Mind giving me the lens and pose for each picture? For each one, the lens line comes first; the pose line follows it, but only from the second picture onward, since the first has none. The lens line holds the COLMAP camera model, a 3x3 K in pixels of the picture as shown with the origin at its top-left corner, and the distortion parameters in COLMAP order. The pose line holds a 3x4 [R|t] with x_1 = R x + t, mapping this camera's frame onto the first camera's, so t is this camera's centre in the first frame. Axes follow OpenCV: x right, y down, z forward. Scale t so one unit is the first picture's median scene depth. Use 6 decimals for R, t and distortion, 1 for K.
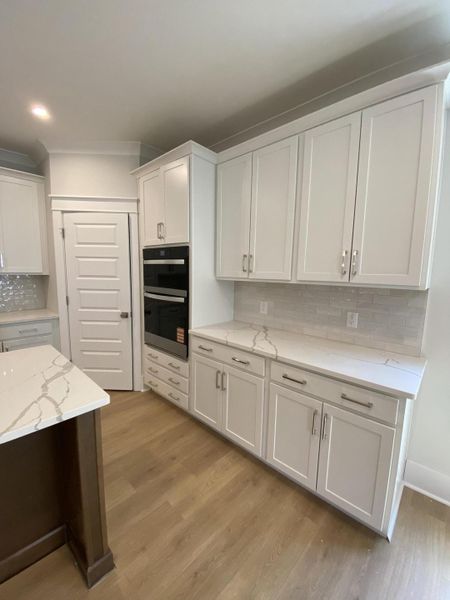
lens RADIAL K [[247.3, 0, 226.9], [0, 247.3, 300.6], [0, 0, 1]] dist [0.051399, -0.032650]
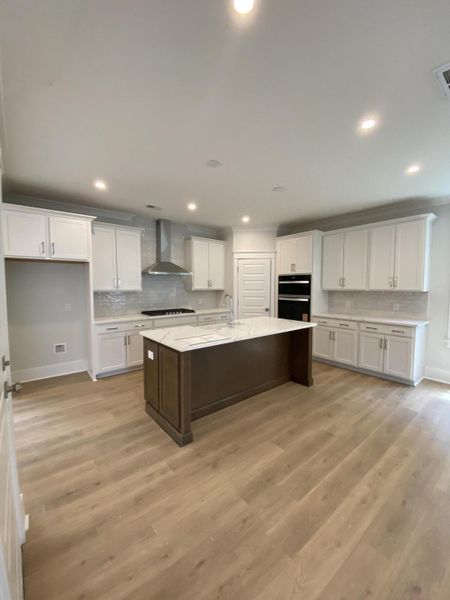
lens RADIAL K [[247.3, 0, 226.9], [0, 247.3, 300.6], [0, 0, 1]] dist [0.051399, -0.032650]
pose [[0.991081, -0.011776, -0.132739, -0.571584], [0.003809, 0.998184, -0.060115, 0.125153], [0.133206, 0.059073, 0.989326, -1.169113]]
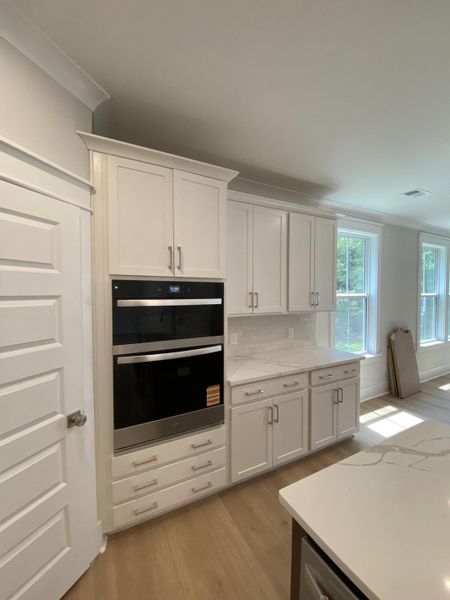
lens RADIAL K [[247.3, 0, 226.9], [0, 247.3, 300.6], [0, 0, 1]] dist [0.051399, -0.032650]
pose [[0.331519, -0.051527, 0.942040, -0.907332], [0.122674, 0.992385, 0.011110, -0.159495], [-0.935439, 0.111881, 0.335316, 0.680347]]
